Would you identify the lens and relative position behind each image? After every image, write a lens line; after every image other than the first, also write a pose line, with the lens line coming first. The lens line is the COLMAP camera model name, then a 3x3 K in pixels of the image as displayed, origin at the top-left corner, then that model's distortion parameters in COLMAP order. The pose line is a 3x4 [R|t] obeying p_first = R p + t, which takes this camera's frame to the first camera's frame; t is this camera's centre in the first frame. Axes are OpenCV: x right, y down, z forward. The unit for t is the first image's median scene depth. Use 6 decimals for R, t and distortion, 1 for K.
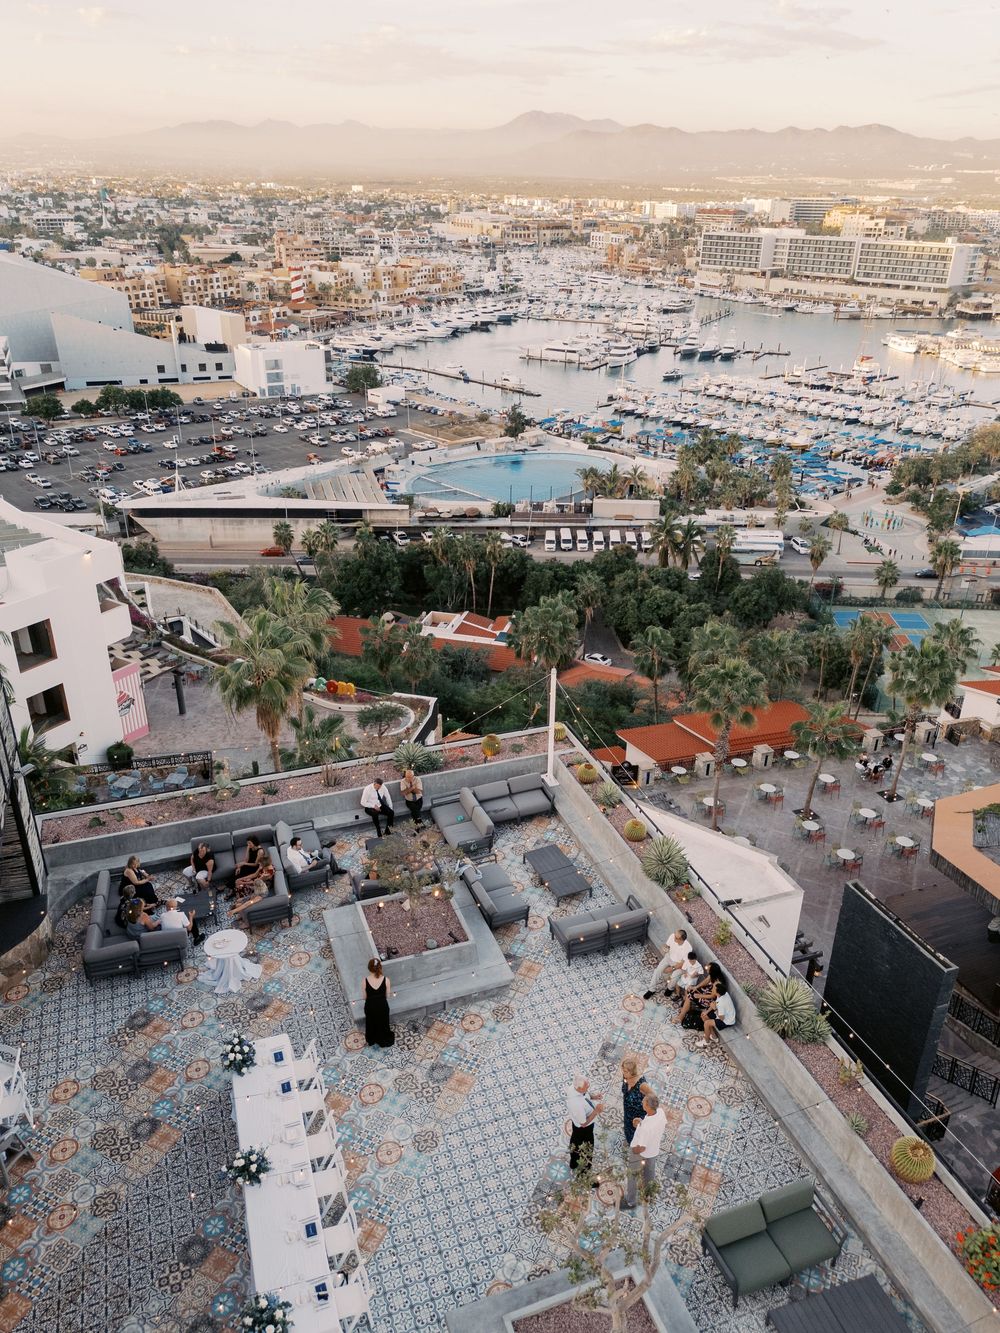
lens RADIAL K [[980.7, 0, 500.6], [0, 980.7, 669.6], [0, 0, 1]] dist [0.061129, -0.056112]
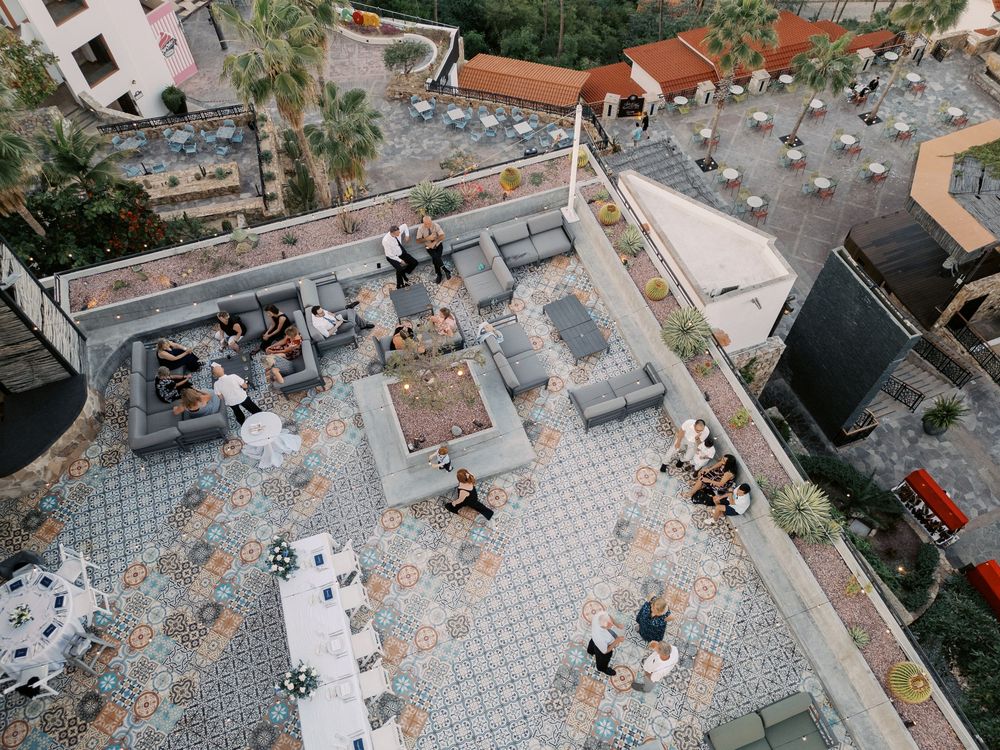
lens RADIAL K [[735.7, 0, 497.1], [0, 735.7, 375.4], [0, 0, 1]] dist [0.061129, -0.056112]
pose [[0.999479, -0.009649, -0.030809, -0.002073], [0.023917, 0.862306, 0.505822, -0.148544], [0.021686, -0.506295, 0.862088, 0.322381]]
